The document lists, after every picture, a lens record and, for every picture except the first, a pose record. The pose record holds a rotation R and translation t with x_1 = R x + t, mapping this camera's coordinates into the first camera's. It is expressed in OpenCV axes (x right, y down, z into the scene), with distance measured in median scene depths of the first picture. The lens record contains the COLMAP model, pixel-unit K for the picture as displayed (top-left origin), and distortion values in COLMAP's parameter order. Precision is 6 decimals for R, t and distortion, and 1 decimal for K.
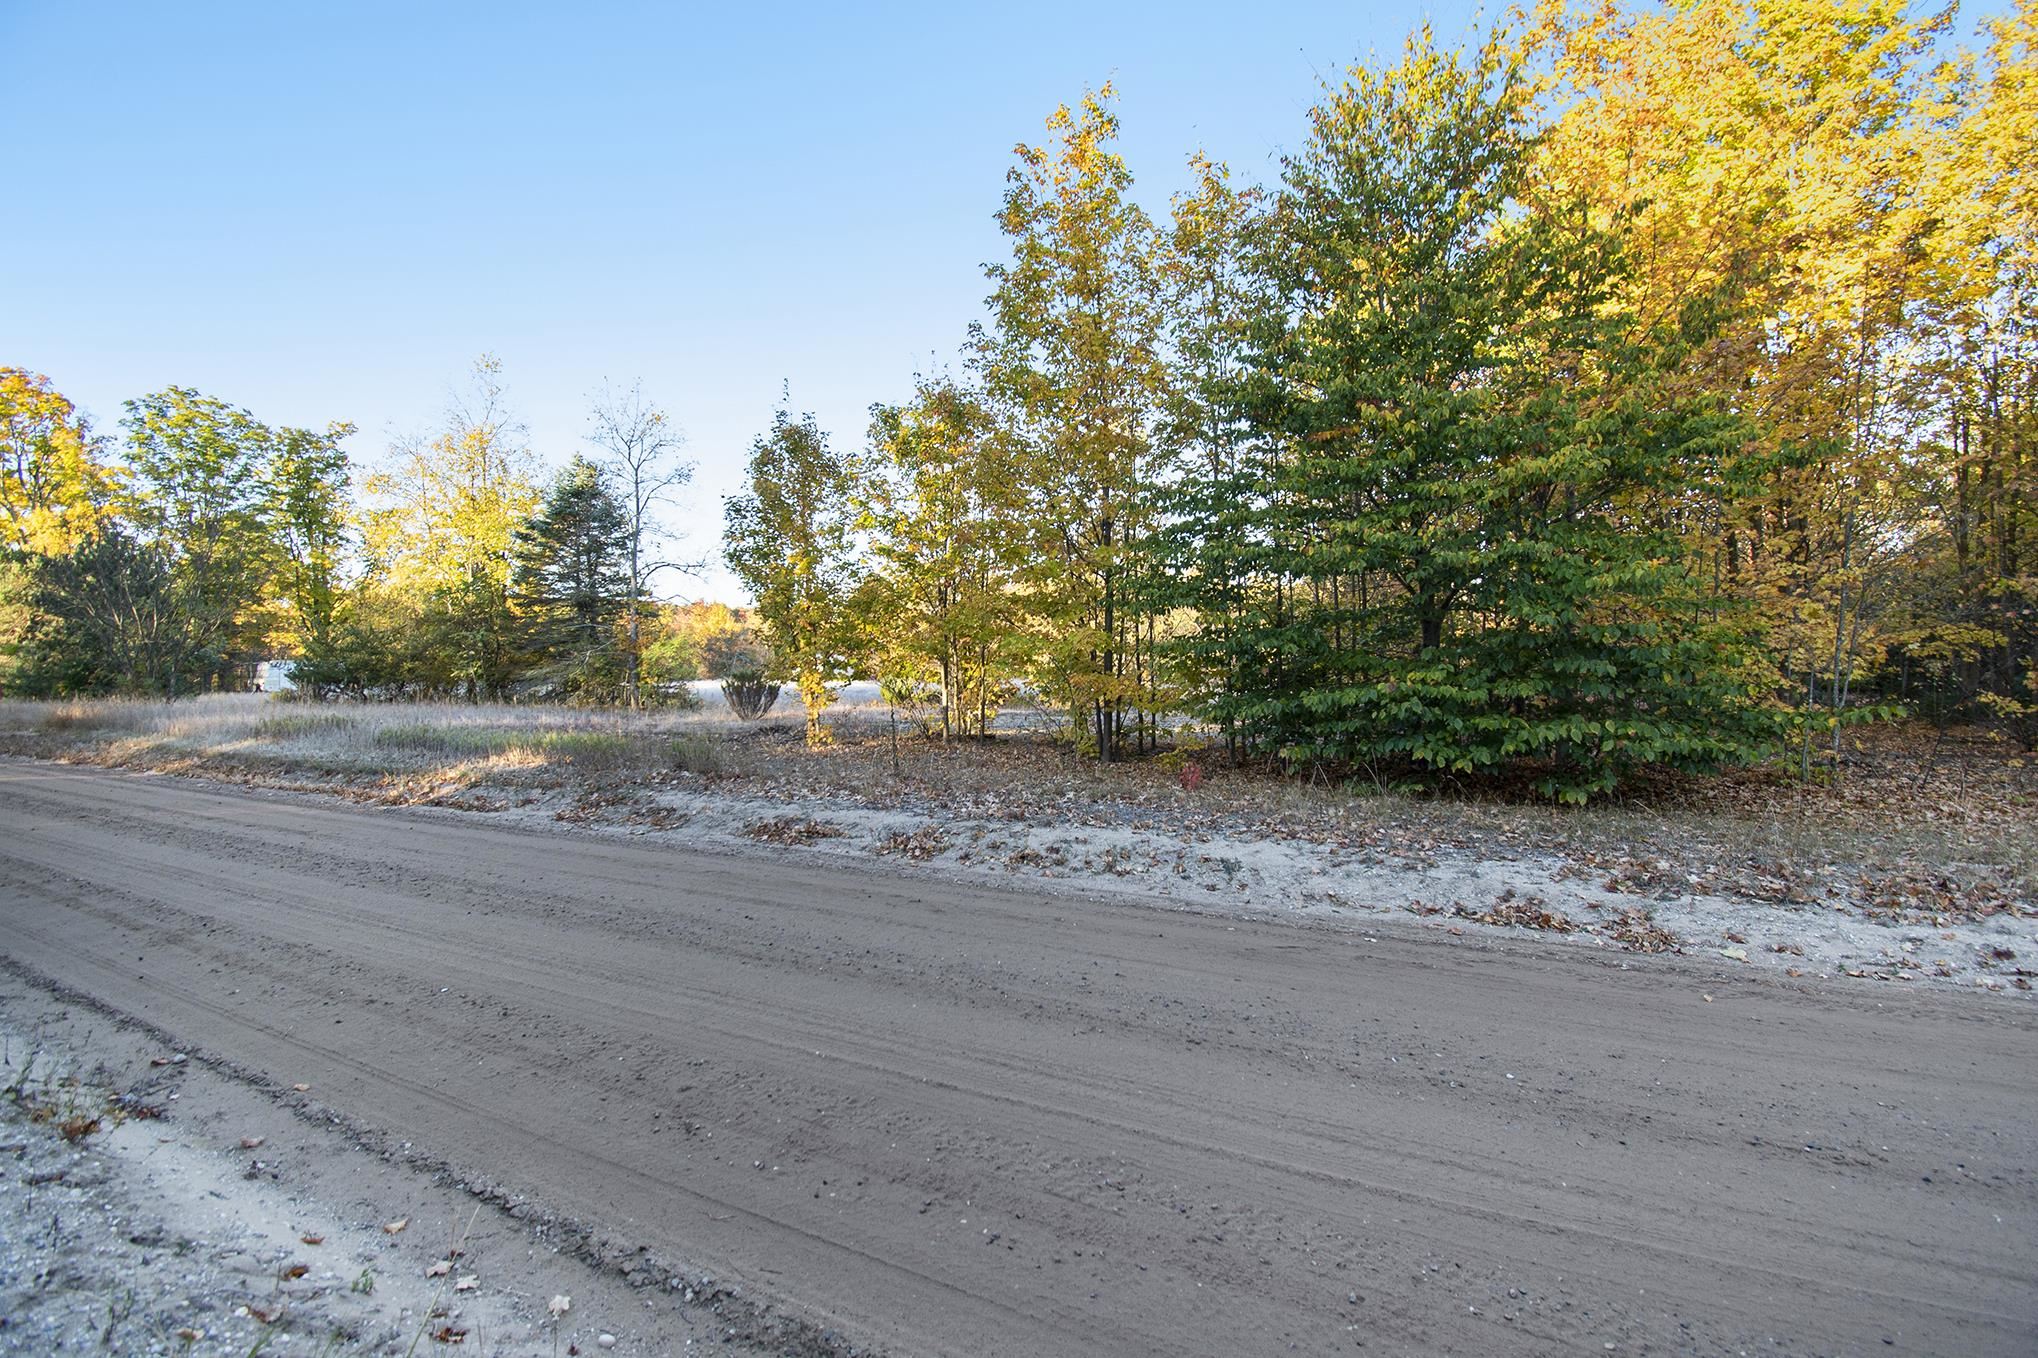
lens RADIAL K [[917.0, 0, 1023.1], [0, 917.0, 695.6], [0, 0, 1]] dist [-0.002448, -0.000945]
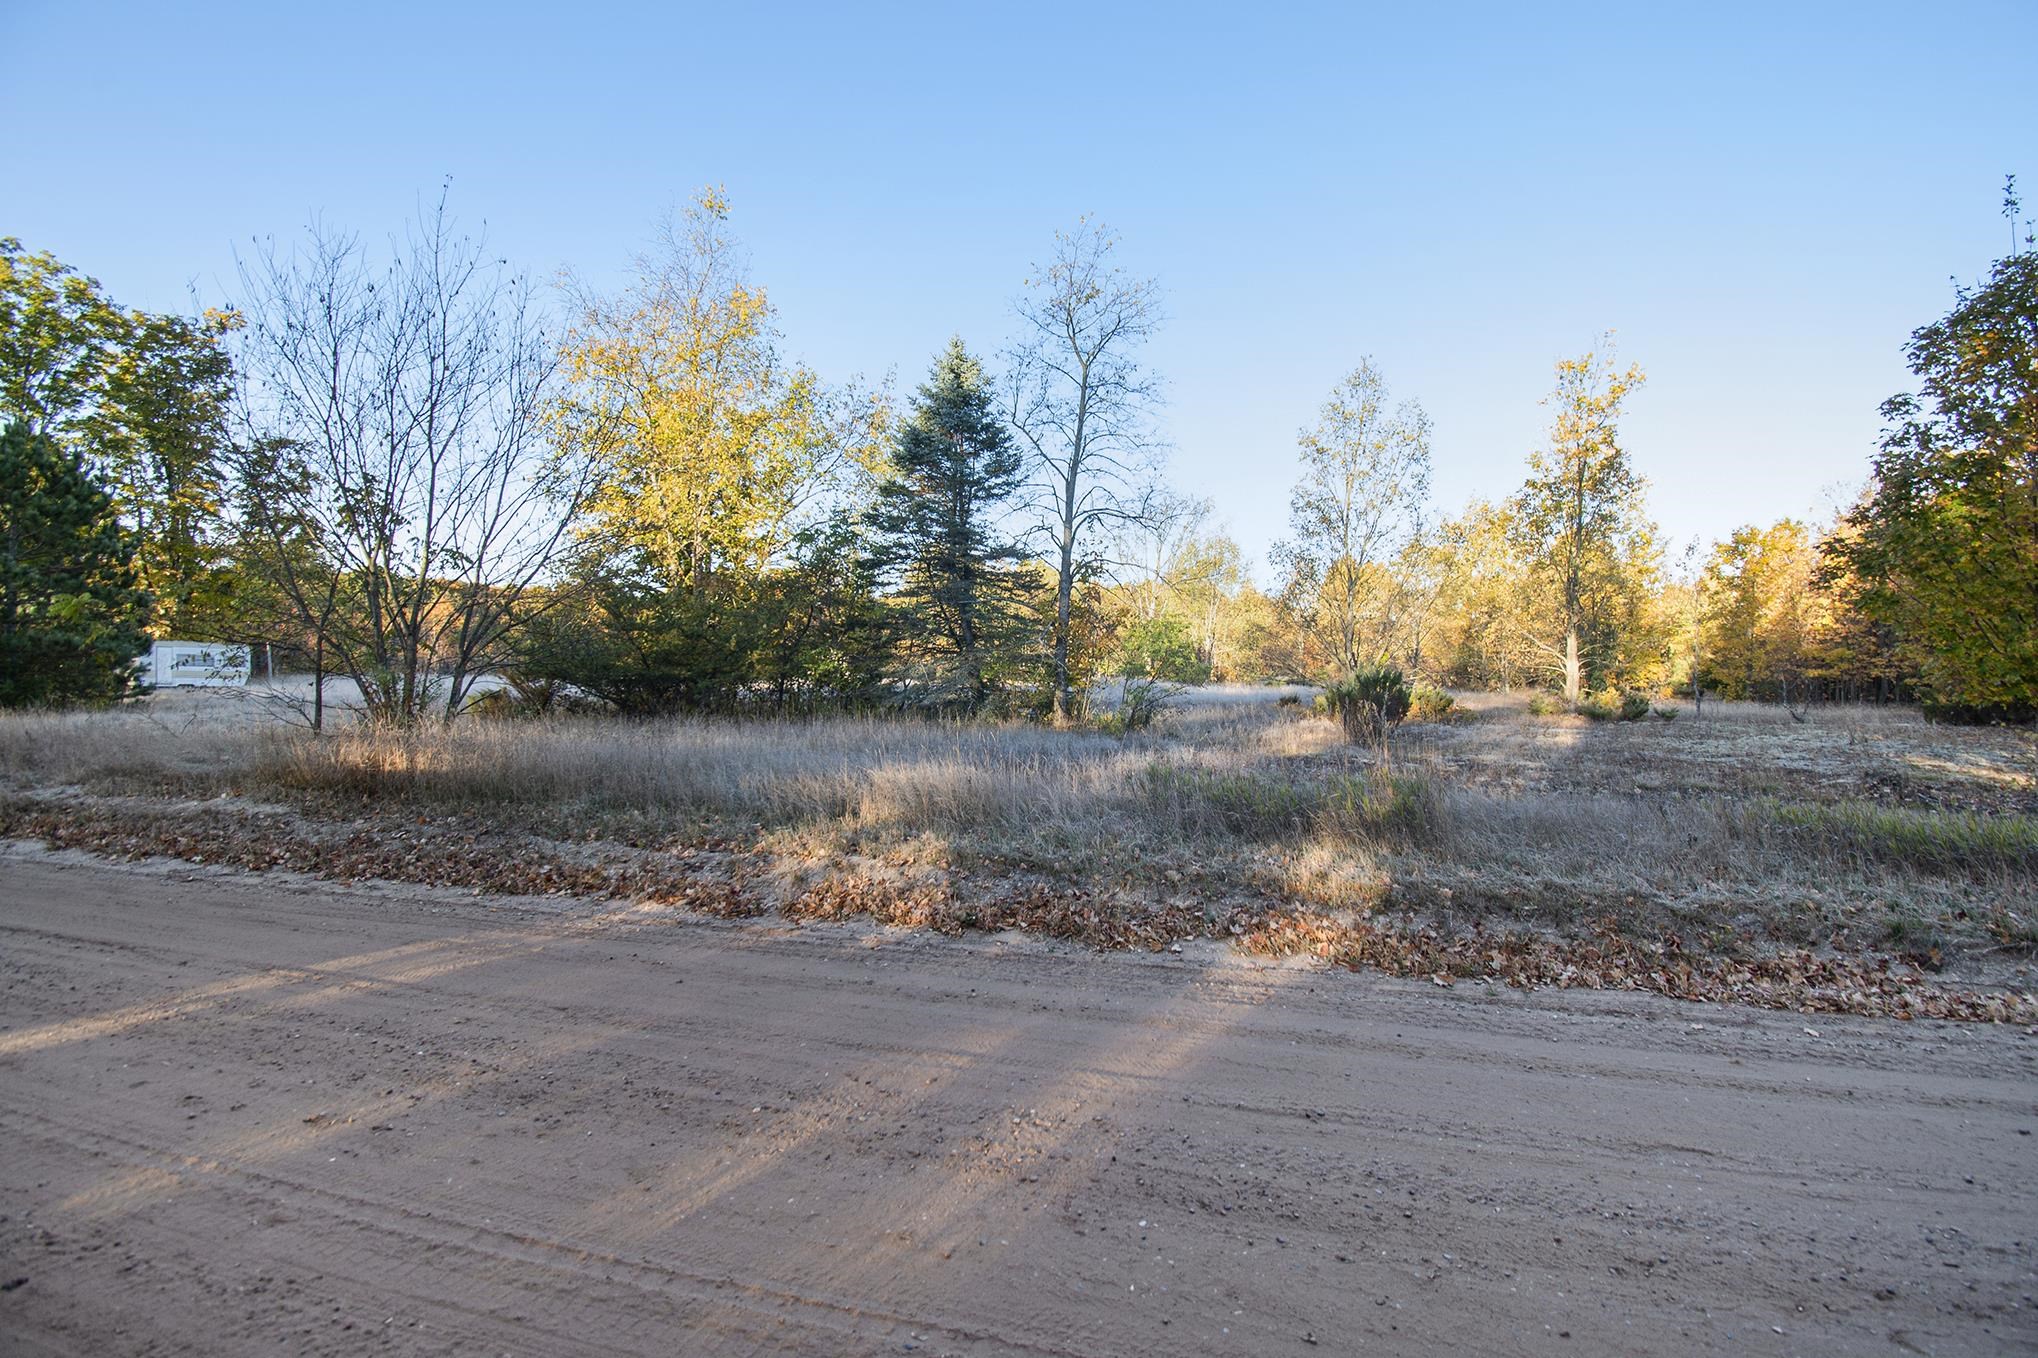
lens RADIAL K [[917.0, 0, 1014.5], [0, 917.0, 680.9], [0, 0, 1]] dist [-0.002448, -0.000945]
pose [[0.980227, 0.007748, 0.197726, -0.288910], [-0.007056, 0.999966, -0.004204, -0.007217], [-0.197752, 0.002726, 0.980248, 0.174005]]
